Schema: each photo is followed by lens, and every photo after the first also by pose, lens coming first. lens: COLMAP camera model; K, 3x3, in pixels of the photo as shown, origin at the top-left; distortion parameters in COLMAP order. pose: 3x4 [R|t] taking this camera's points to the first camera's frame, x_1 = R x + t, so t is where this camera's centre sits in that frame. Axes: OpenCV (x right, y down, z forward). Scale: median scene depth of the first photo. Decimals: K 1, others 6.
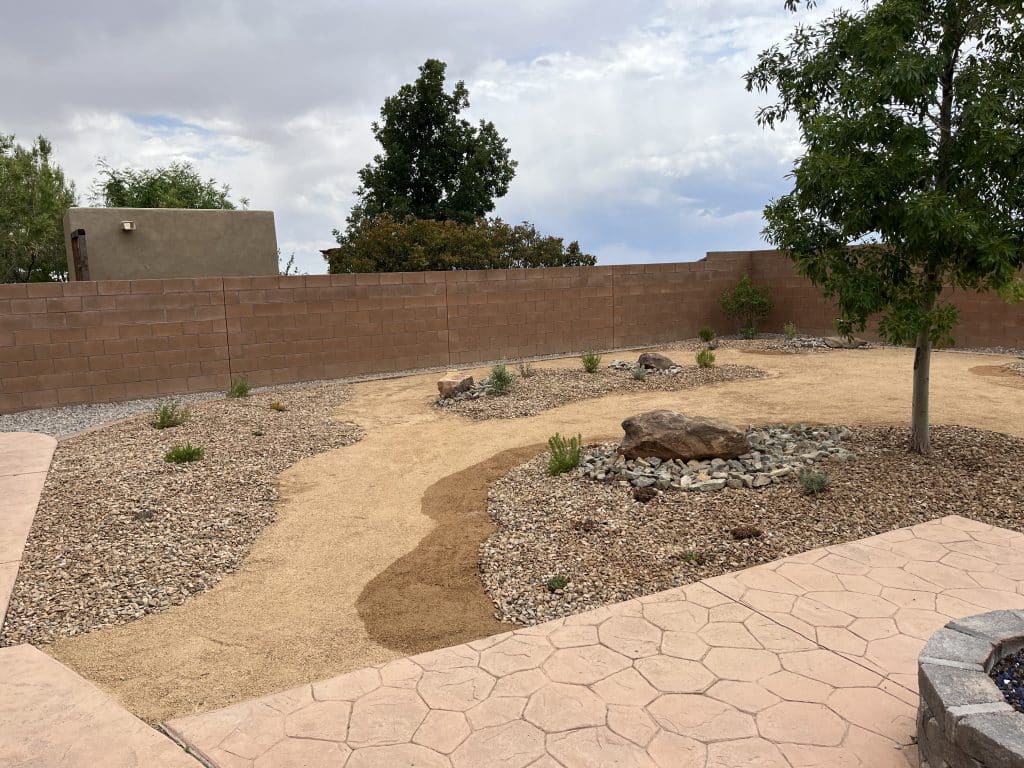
lens RADIAL K [[775.1, 0, 505.7], [0, 775.1, 379.4], [0, 0, 1]] dist [0.046505, -0.064891]
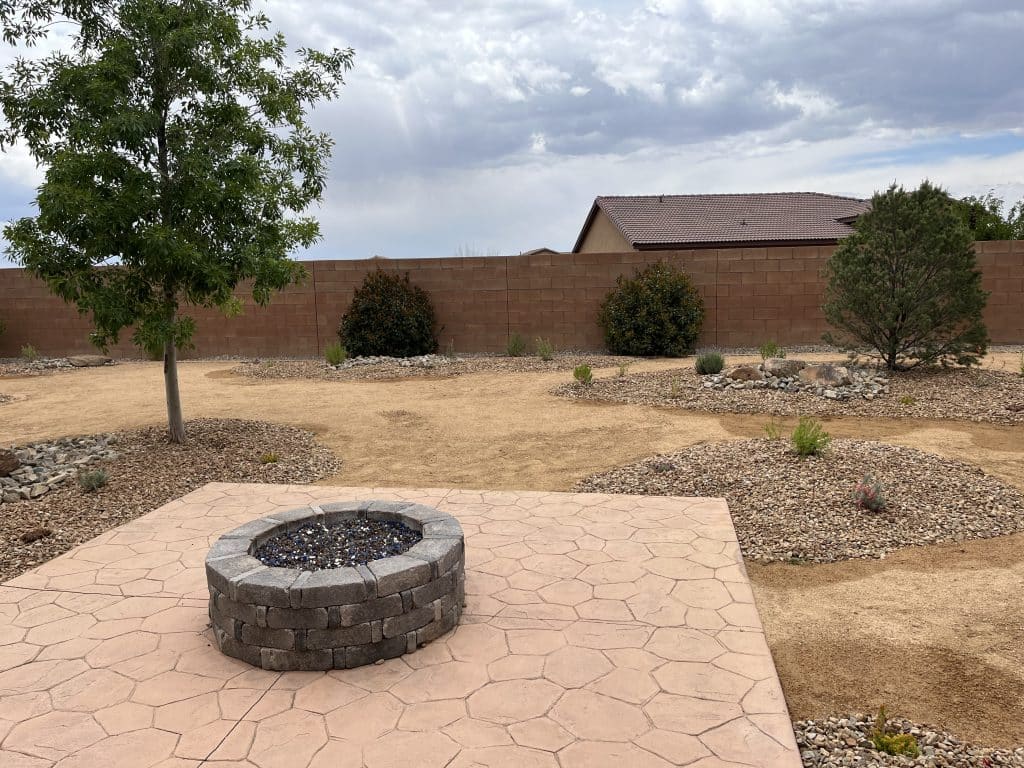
lens RADIAL K [[775.1, 0, 512.6], [0, 775.1, 385.6], [0, 0, 1]] dist [0.046505, -0.064891]
pose [[0.605275, -0.094964, 0.790331, -0.099851], [0.110493, 0.993270, 0.034727, 0.024249], [-0.788310, 0.066306, 0.611695, -0.145820]]
